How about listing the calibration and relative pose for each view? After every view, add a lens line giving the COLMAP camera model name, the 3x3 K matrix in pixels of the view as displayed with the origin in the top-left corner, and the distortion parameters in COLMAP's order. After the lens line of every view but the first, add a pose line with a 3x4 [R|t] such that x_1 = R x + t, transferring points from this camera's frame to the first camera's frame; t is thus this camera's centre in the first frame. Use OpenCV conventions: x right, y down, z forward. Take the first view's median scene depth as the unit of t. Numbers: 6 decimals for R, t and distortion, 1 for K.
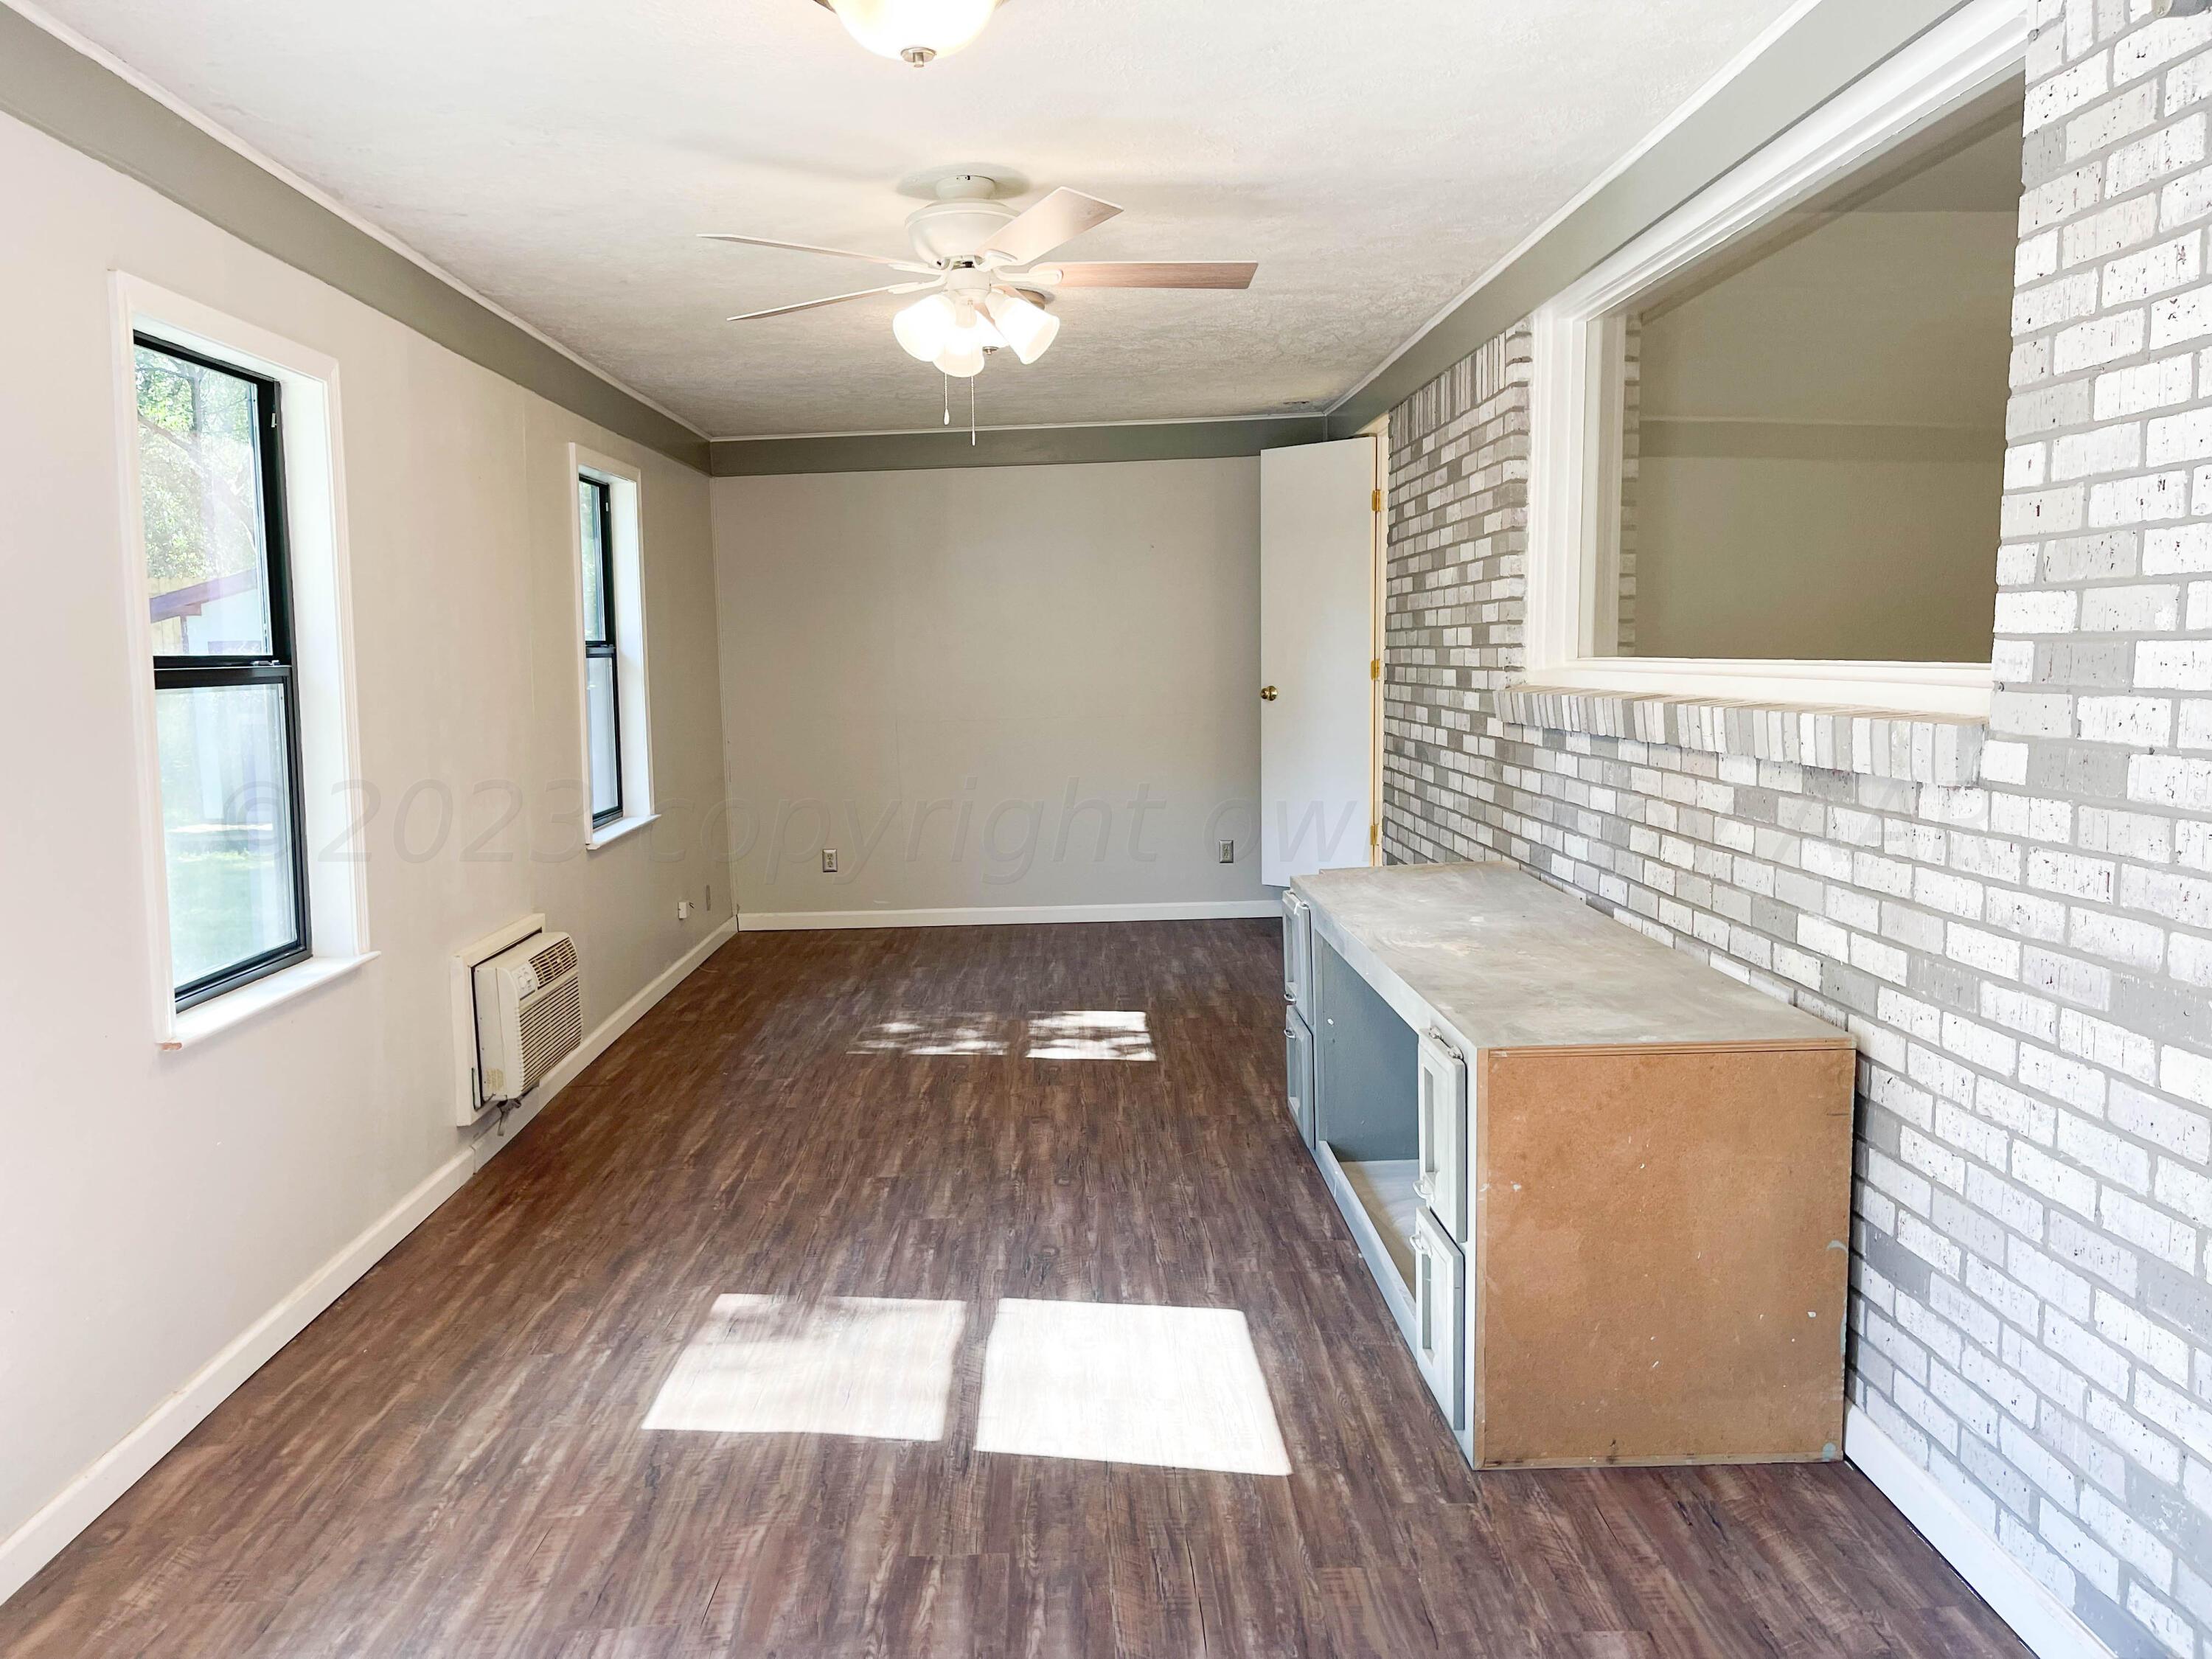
lens RADIAL K [[1678.5, 0, 1102.4], [0, 1678.5, 827.8], [0, 0, 1]] dist [0.053827, -0.077605]
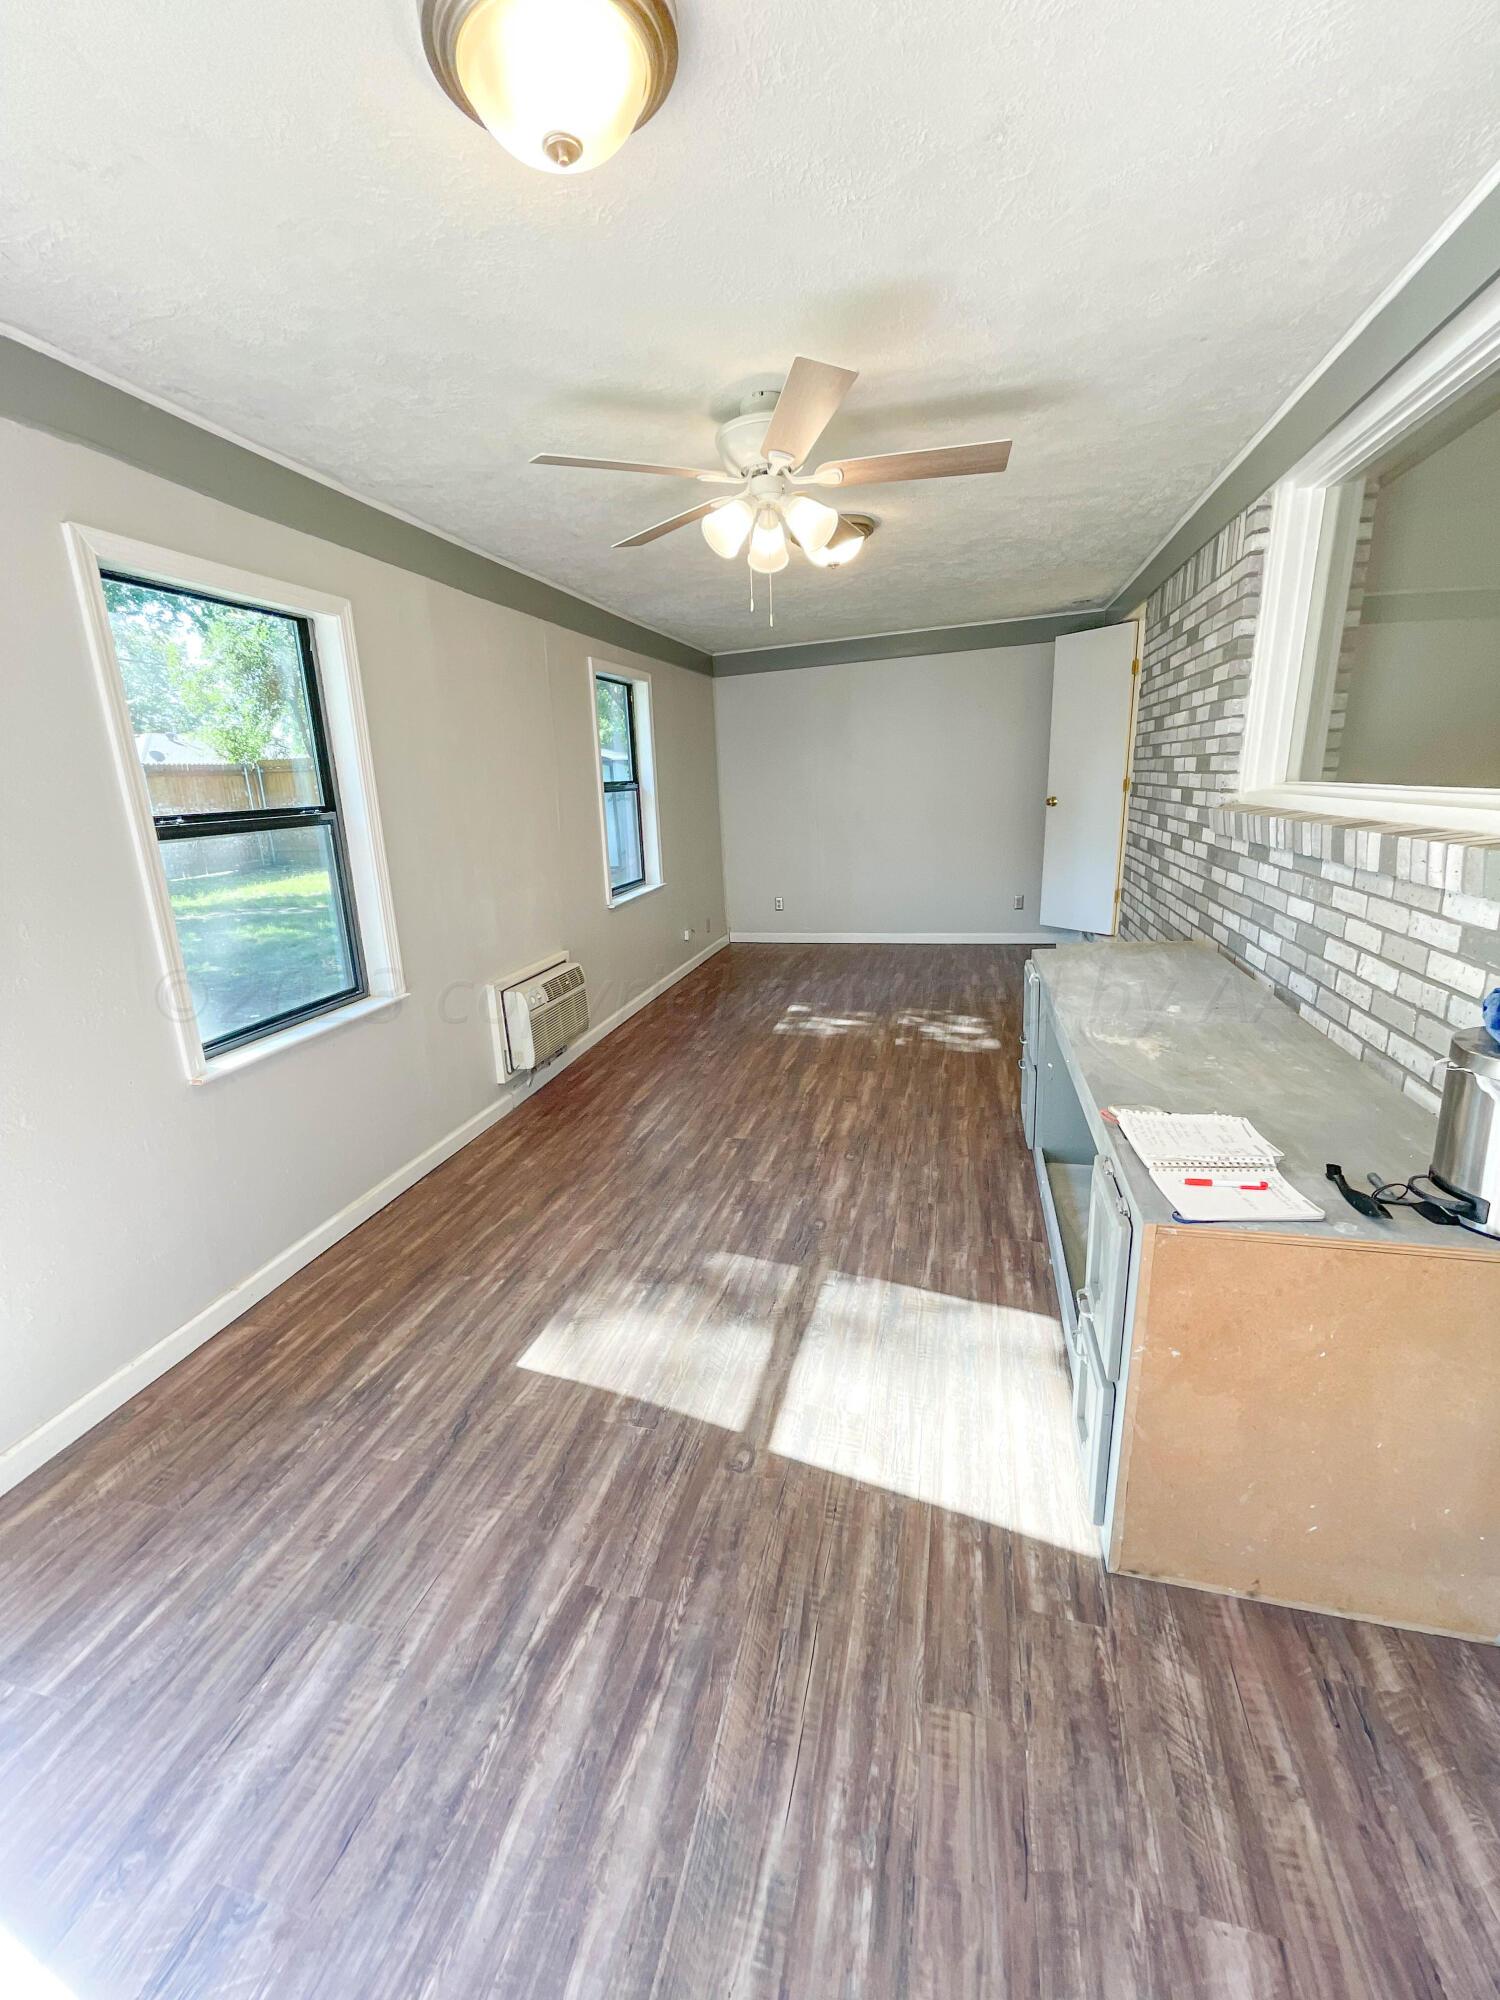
lens RADIAL K [[816.6, 0, 743.2], [0, 816.6, 994.6], [0, 0, 1]] dist [0.002512, -0.001932]
pose [[0.959647, 0.049378, -0.276839, 0.088389], [-0.004149, 0.986842, 0.161633, -0.051765], [0.281177, -0.153962, 0.947225, 0.359235]]
